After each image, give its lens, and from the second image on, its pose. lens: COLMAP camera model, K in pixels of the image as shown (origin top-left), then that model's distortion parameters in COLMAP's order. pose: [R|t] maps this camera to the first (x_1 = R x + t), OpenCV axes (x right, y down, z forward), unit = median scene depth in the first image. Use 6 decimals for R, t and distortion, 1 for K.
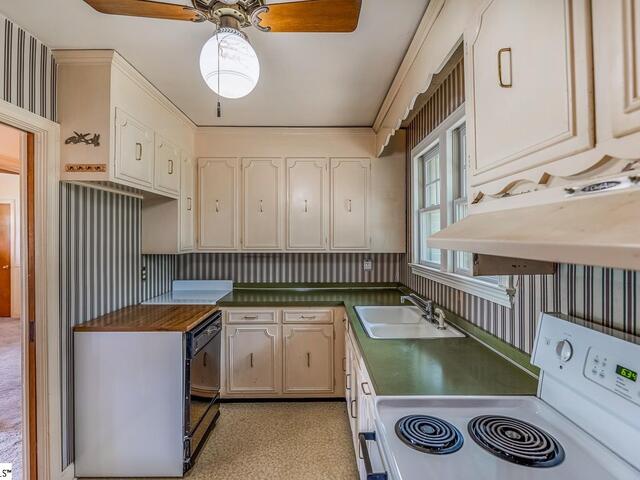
lens RADIAL K [[331.0, 0, 320.4], [0, 331.0, 236.0], [0, 0, 1]] dist [-0.008184, 0.000324]
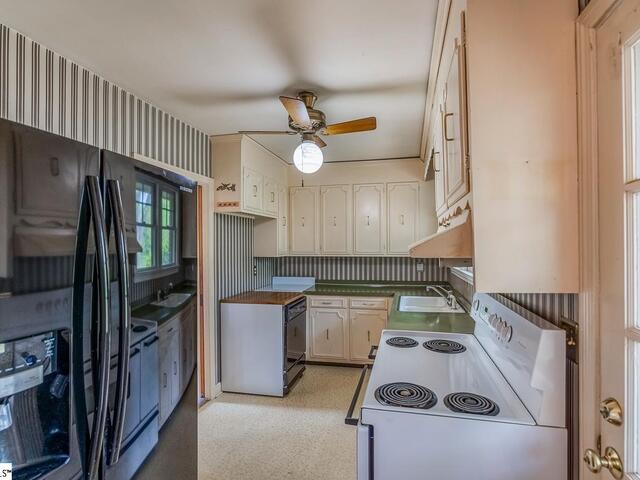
lens RADIAL K [[331.0, 0, 317.6], [0, 331.0, 241.2], [0, 0, 1]] dist [-0.008184, 0.000324]
pose [[0.965843, -0.006932, -0.259034, 0.113596], [0.005870, 0.999971, -0.004873, -0.005614], [0.259060, 0.003186, 0.965856, -0.351167]]
